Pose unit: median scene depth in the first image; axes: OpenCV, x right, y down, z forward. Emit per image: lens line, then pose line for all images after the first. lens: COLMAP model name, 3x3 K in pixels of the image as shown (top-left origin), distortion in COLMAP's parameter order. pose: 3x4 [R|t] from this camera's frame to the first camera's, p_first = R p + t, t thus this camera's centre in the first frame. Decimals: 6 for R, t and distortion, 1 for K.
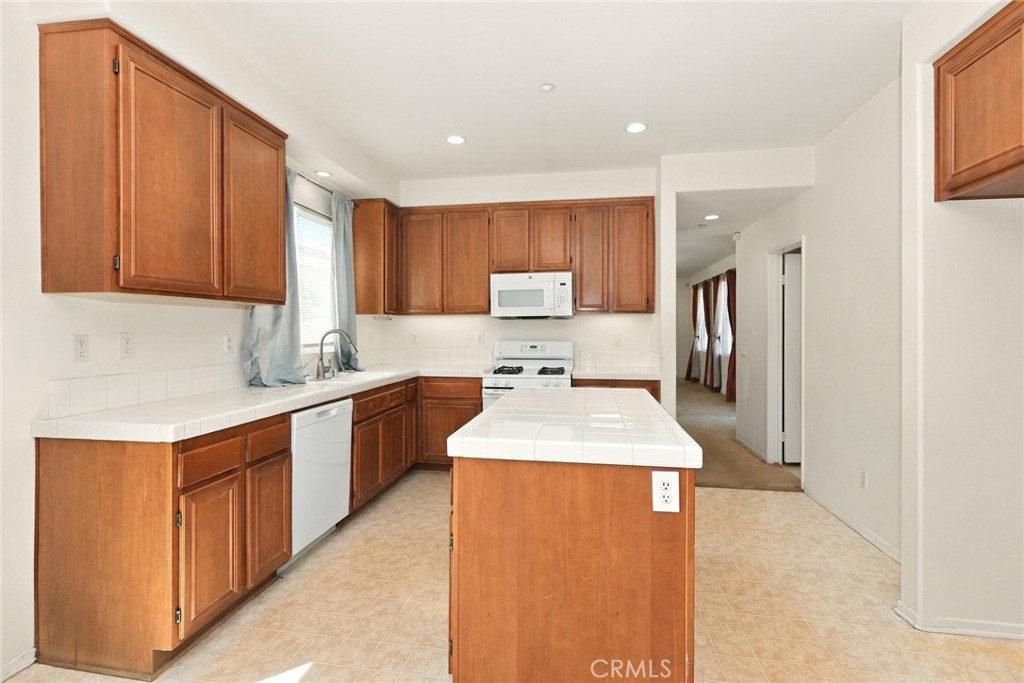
lens RADIAL K [[467.7, 0, 510.8], [0, 467.7, 337.1], [0, 0, 1]] dist [-0.001322, 0.000067]
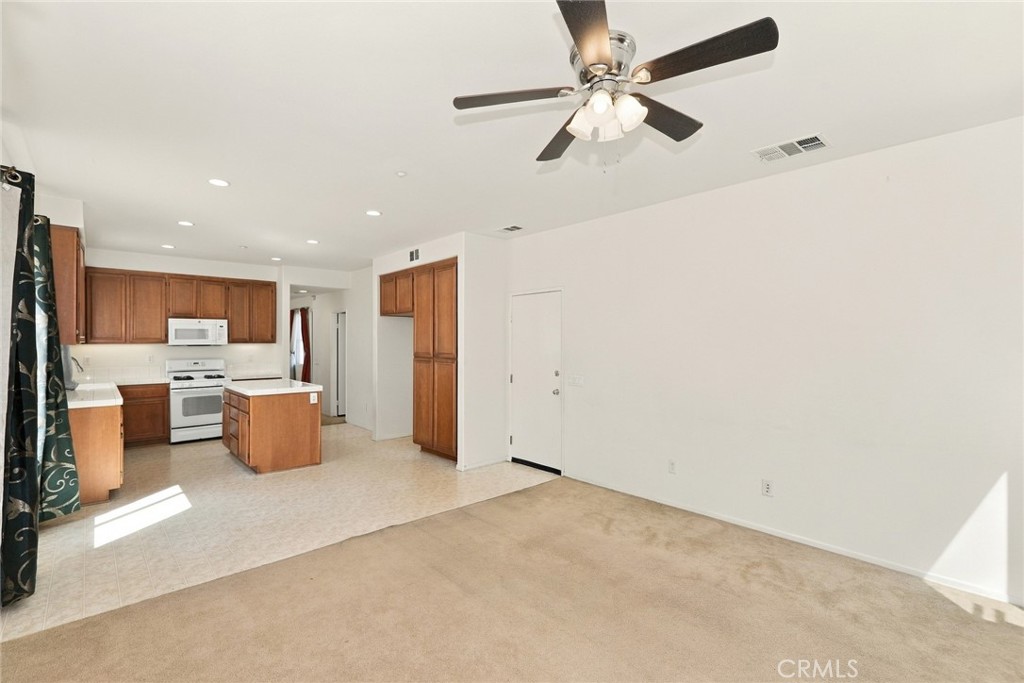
lens RADIAL K [[467.7, 0, 510.8], [0, 467.7, 337.1], [0, 0, 1]] dist [-0.001322, 0.000067]
pose [[0.626487, 0.007105, 0.779399, -0.561022], [0.011478, 0.999766, -0.018340, -0.028986], [-0.779347, 0.020436, 0.626259, -0.911059]]
